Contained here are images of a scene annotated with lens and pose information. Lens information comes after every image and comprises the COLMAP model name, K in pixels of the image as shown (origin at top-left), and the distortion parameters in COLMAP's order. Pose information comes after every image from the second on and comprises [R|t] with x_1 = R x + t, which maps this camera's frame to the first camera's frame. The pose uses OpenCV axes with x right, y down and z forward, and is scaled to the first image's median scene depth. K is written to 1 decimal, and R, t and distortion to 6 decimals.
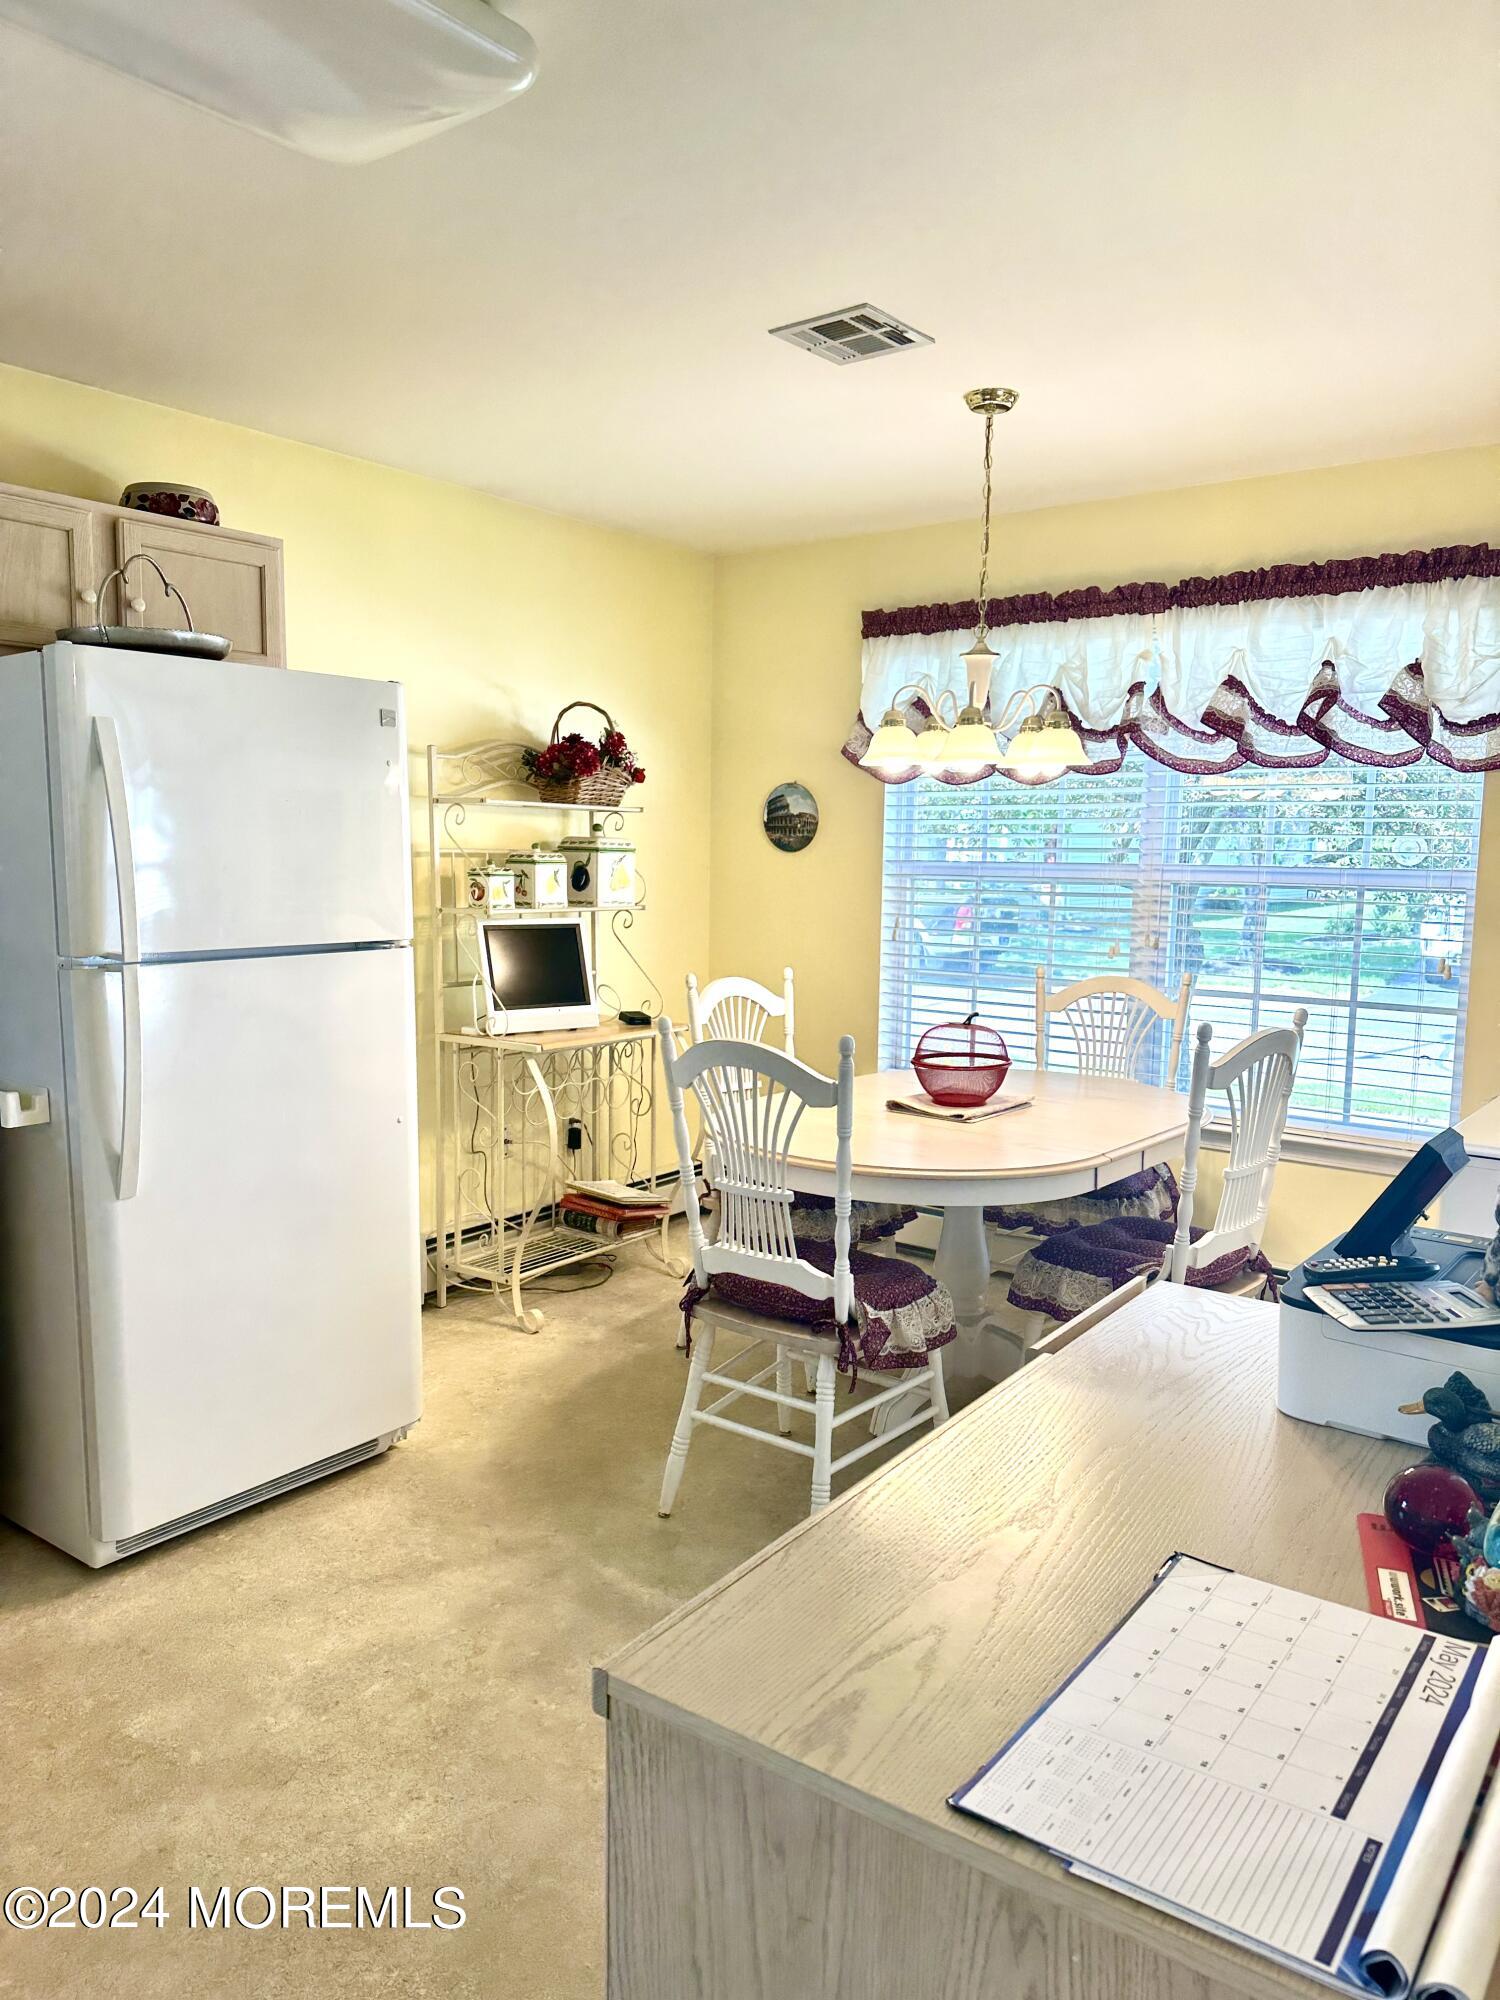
lens RADIAL K [[1395.6, 0, 746.1], [0, 1395.6, 1008.5], [0, 0, 1]] dist [0.202287, -0.403623]
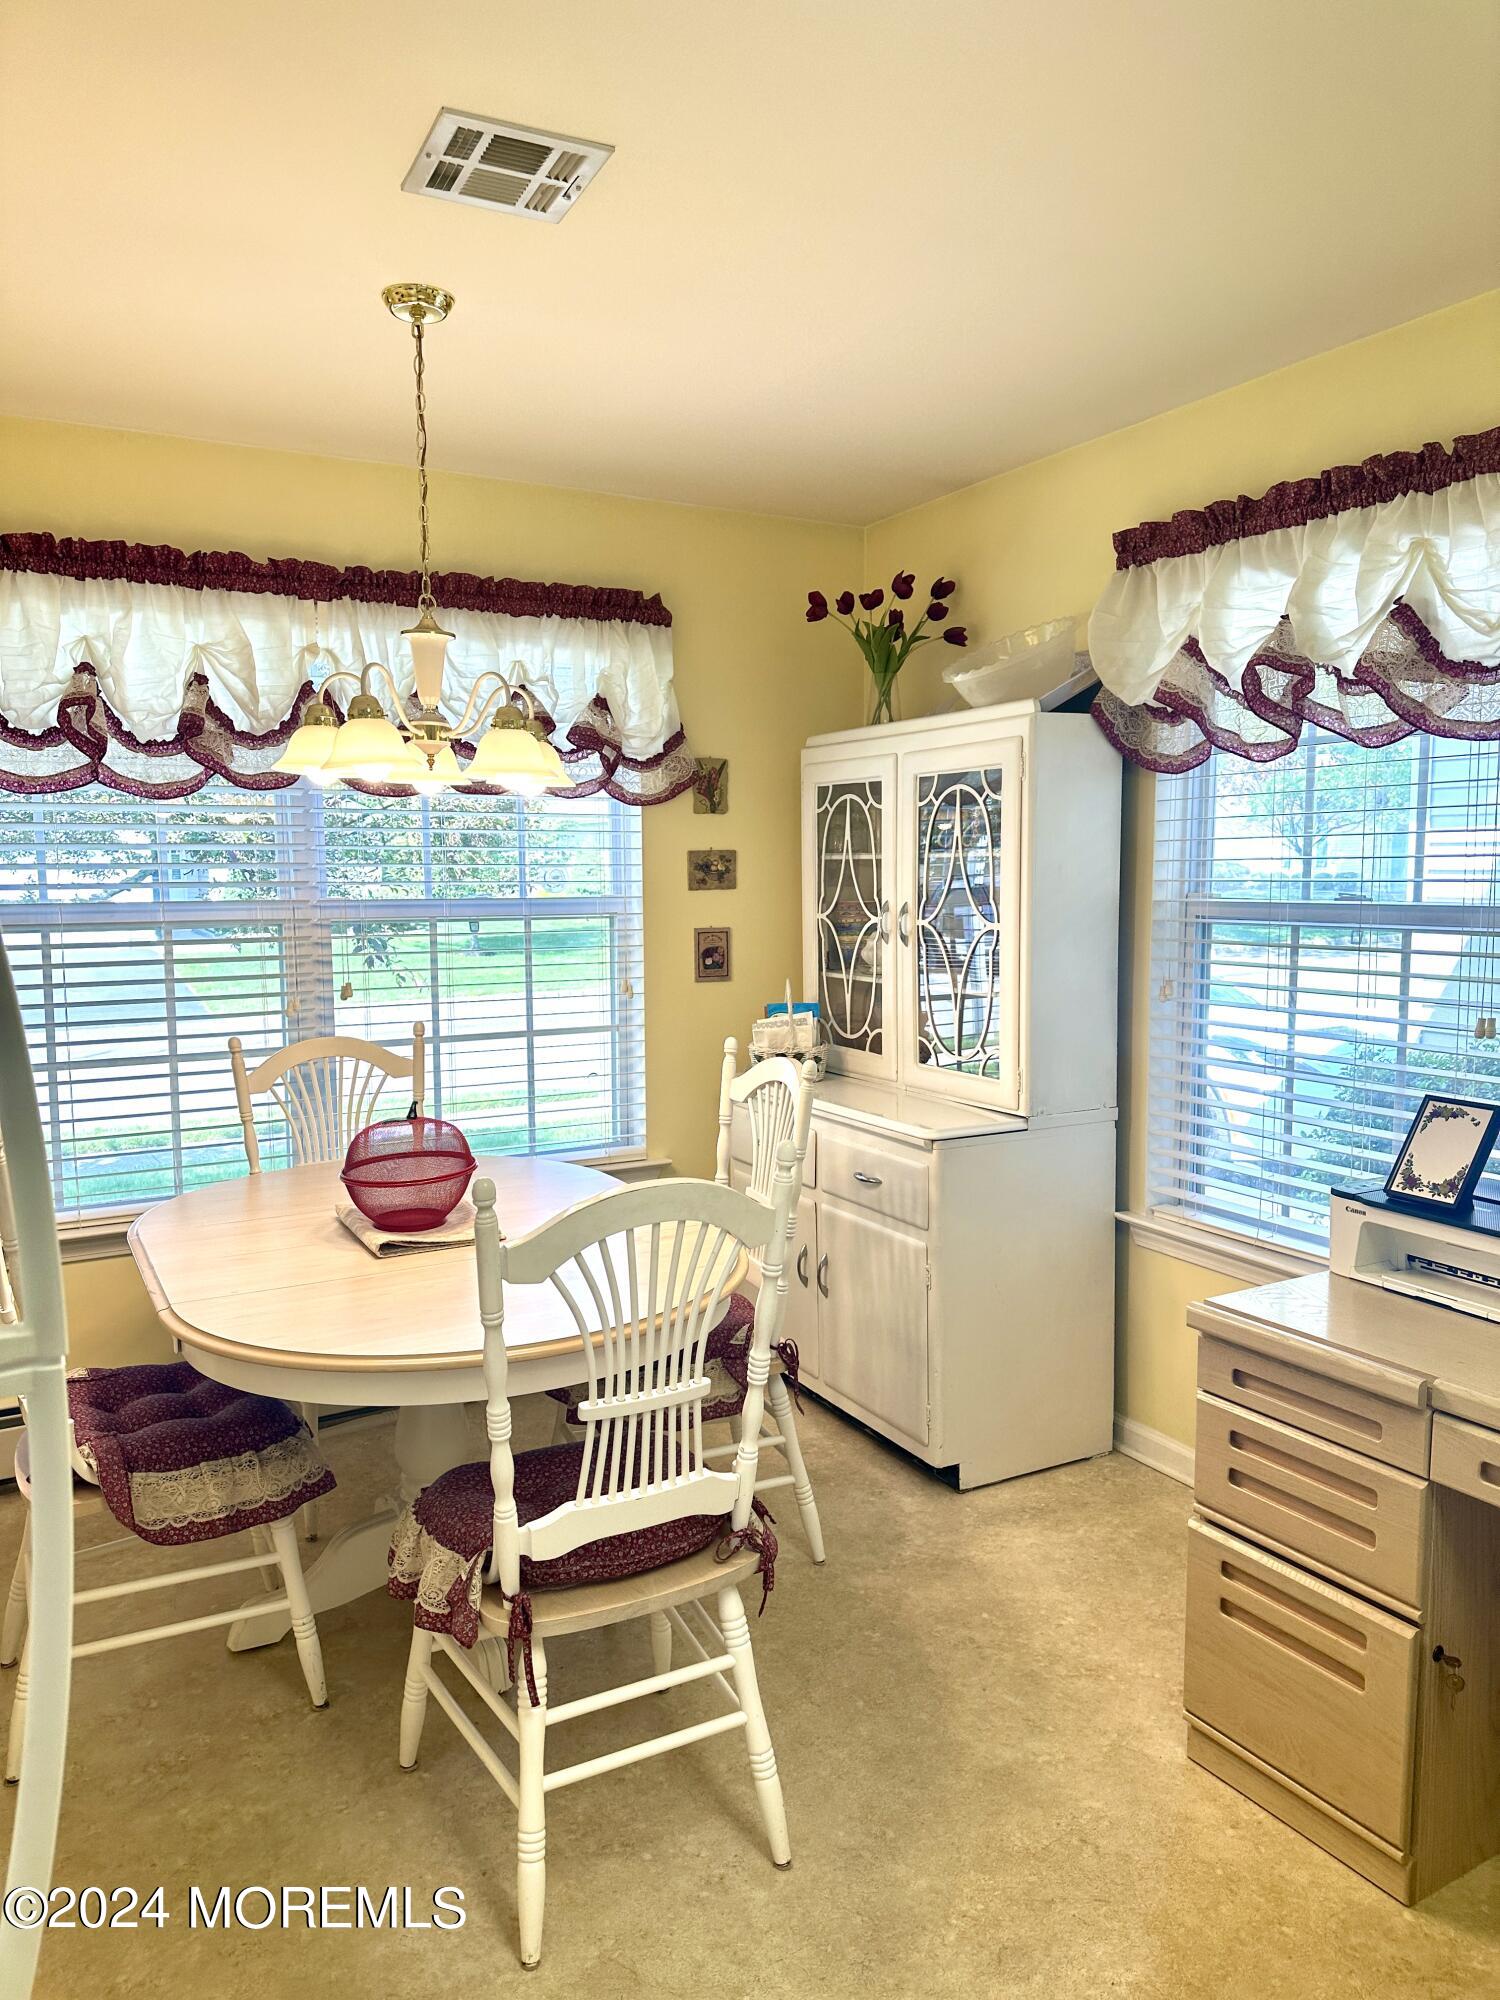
lens RADIAL K [[1395.6, 0, 746.1], [0, 1395.6, 1008.5], [0, 0, 1]] dist [0.202287, -0.403623]
pose [[0.389441, -0.110324, 0.914420, -0.410227], [0.125187, 0.989928, 0.066118, -0.066809], [-0.912504, 0.088725, 0.399329, 0.470442]]
